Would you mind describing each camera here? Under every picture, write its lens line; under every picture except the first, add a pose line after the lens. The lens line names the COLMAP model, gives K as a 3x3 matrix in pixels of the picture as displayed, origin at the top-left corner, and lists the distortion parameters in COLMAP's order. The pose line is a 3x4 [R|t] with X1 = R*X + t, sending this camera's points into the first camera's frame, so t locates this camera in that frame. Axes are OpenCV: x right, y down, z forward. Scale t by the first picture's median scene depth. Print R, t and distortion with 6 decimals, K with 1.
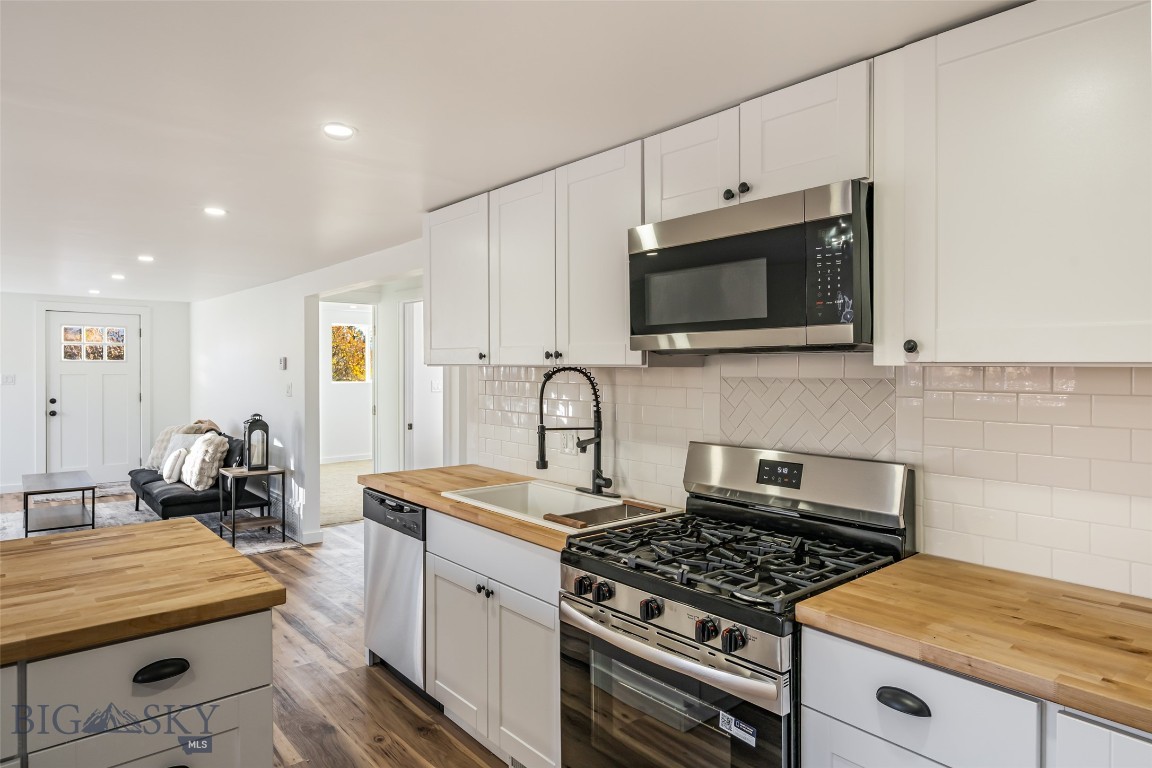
lens RADIAL K [[688.6, 0, 576.7], [0, 688.6, 378.4], [0, 0, 1]] dist [0.031075, 0.000271]
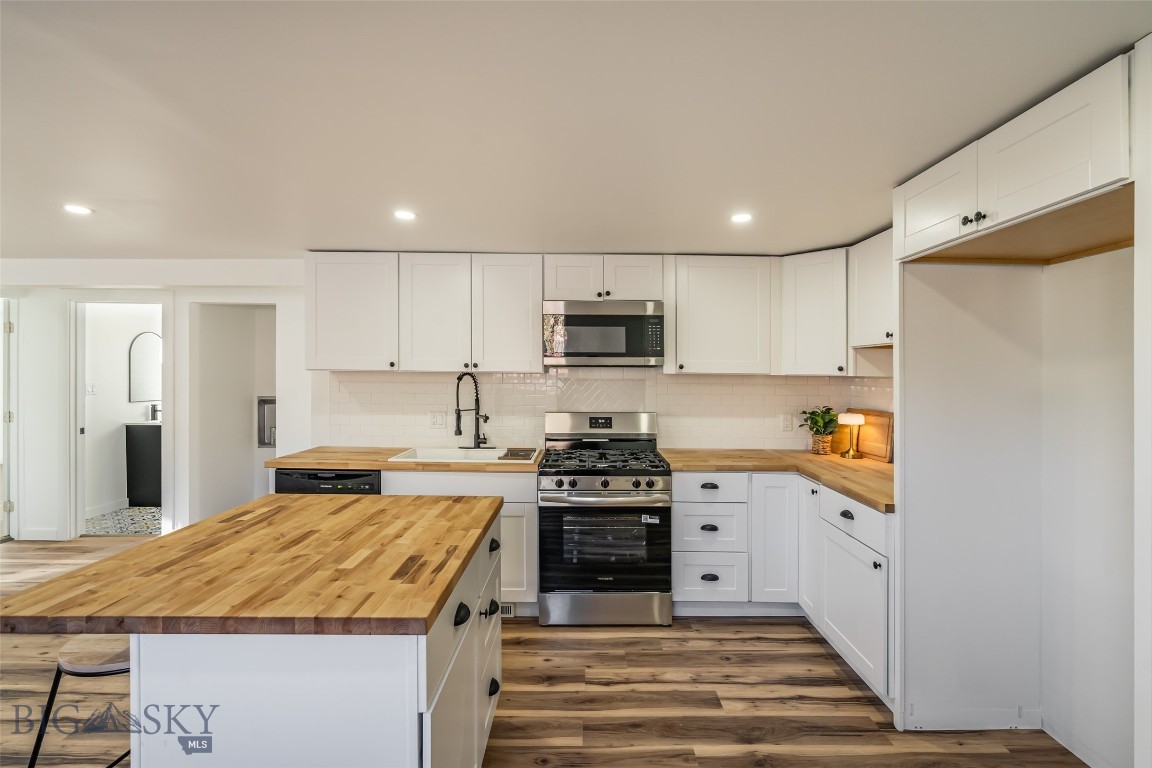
lens RADIAL K [[520.7, 0, 576.9], [0, 520.7, 380.1], [0, 0, 1]] dist [-0.003101, -0.000271]
pose [[0.645432, -0.003324, 0.763810, -1.035520], [0.004417, 0.999990, 0.000619, 0.002139], [-0.763805, 0.002974, 0.645441, -0.003552]]
